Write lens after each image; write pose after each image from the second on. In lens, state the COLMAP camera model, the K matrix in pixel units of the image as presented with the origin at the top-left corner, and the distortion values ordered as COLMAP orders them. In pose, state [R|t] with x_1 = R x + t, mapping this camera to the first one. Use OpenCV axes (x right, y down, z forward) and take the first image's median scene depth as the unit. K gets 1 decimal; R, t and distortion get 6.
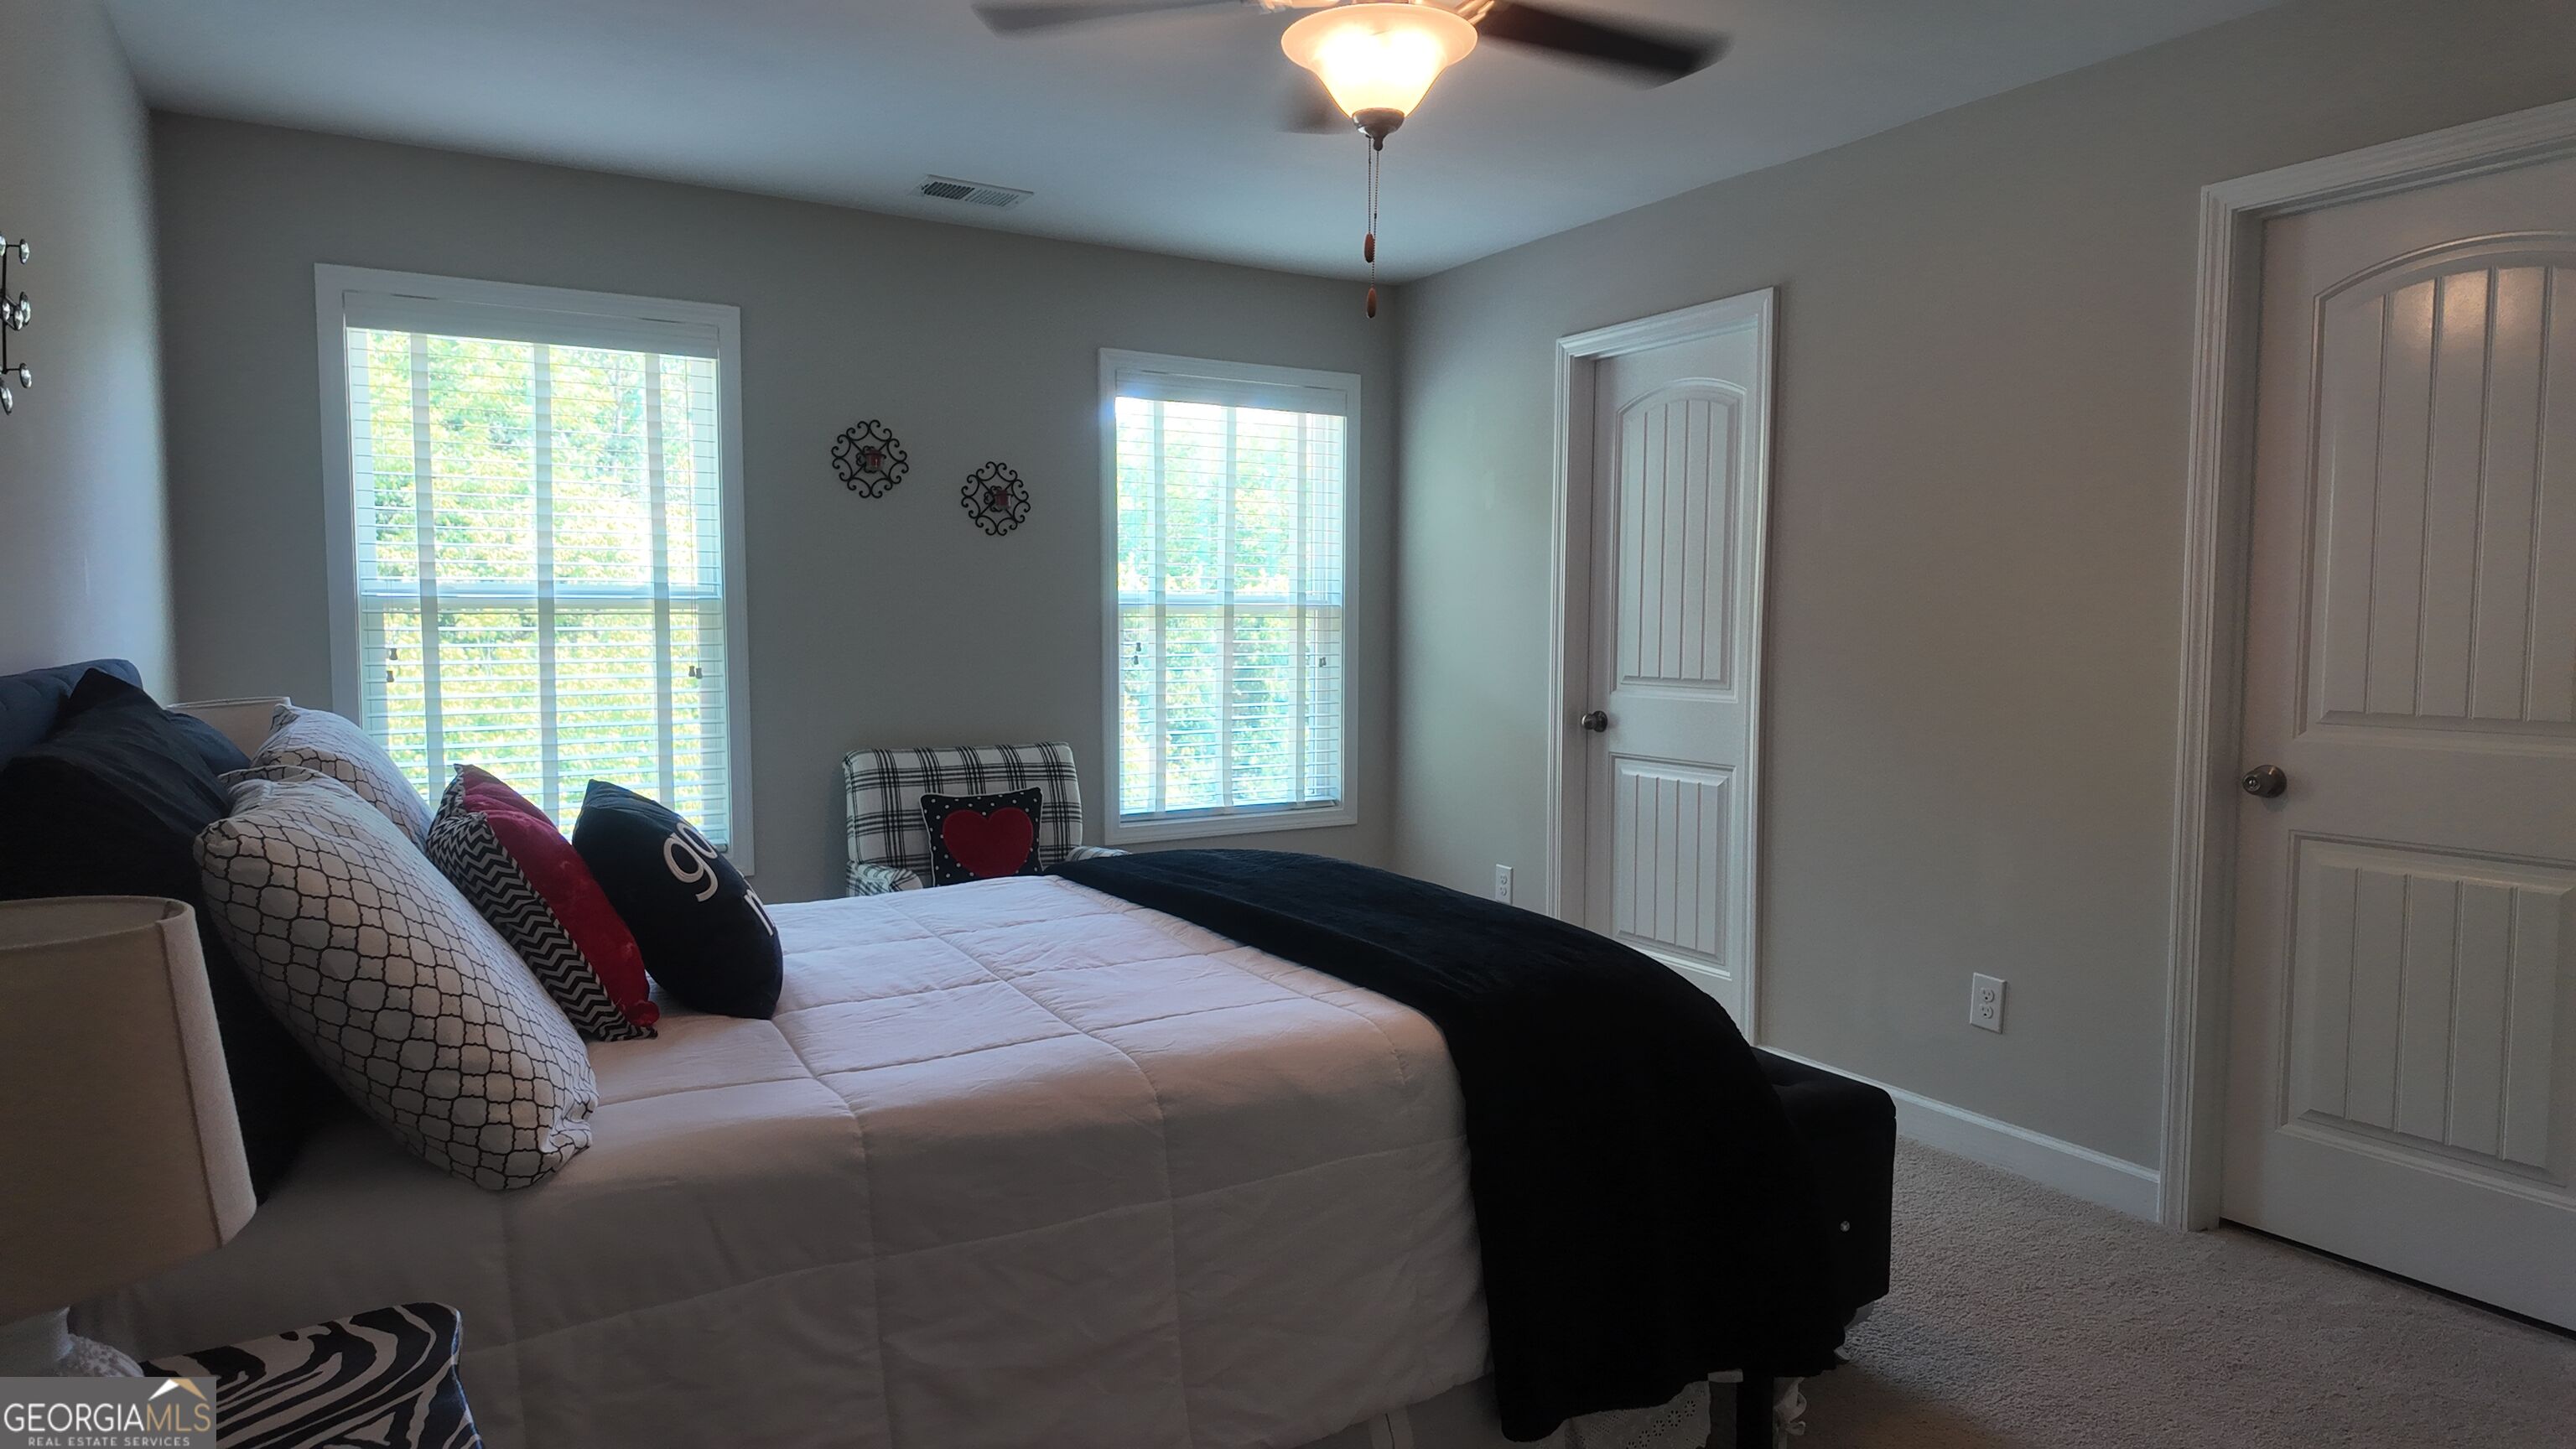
lens RADIAL K [[1497.7, 0, 1288.0], [0, 1497.7, 724.5], [0, 0, 1]] dist [0.101436, -0.119304]
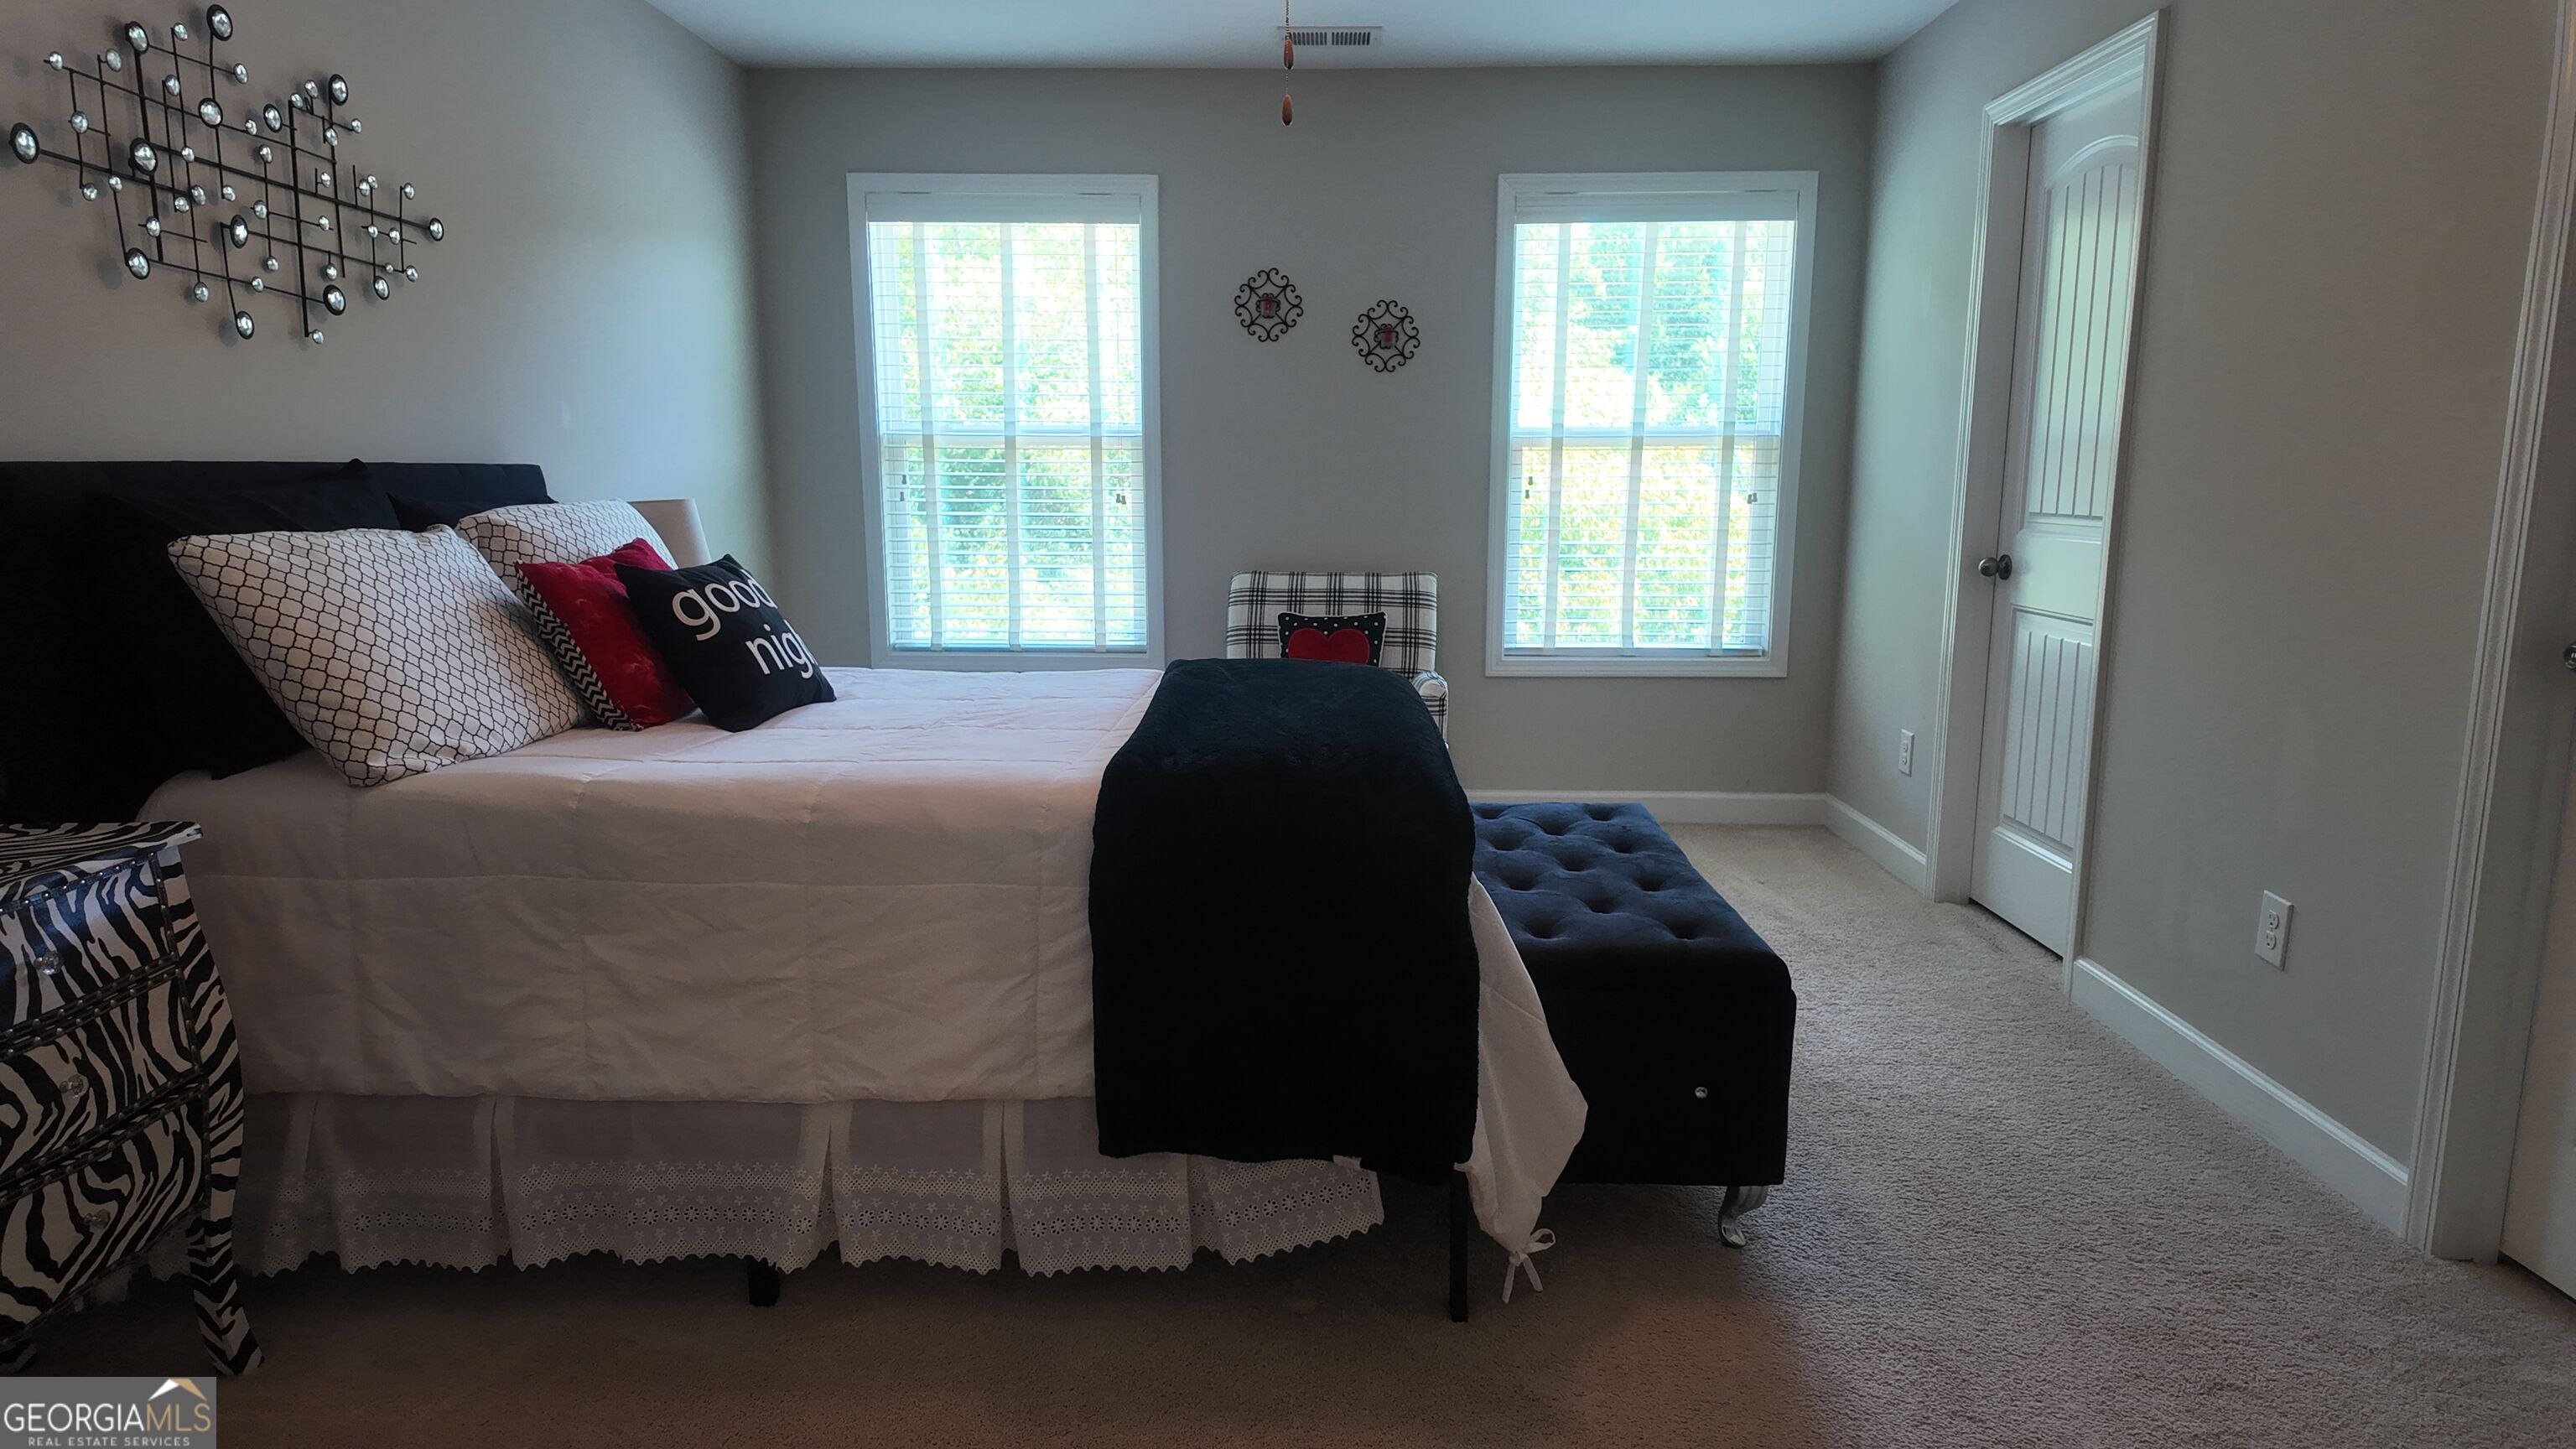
lens RADIAL K [[1497.7, 0, 1288.0], [0, 1497.7, 724.5], [0, 0, 1]] dist [0.101436, -0.119304]
pose [[0.843223, 0.088127, -0.530291, 0.344232], [-0.039127, 0.993916, 0.102958, 0.014127], [0.536138, -0.066068, 0.841541, 0.064205]]
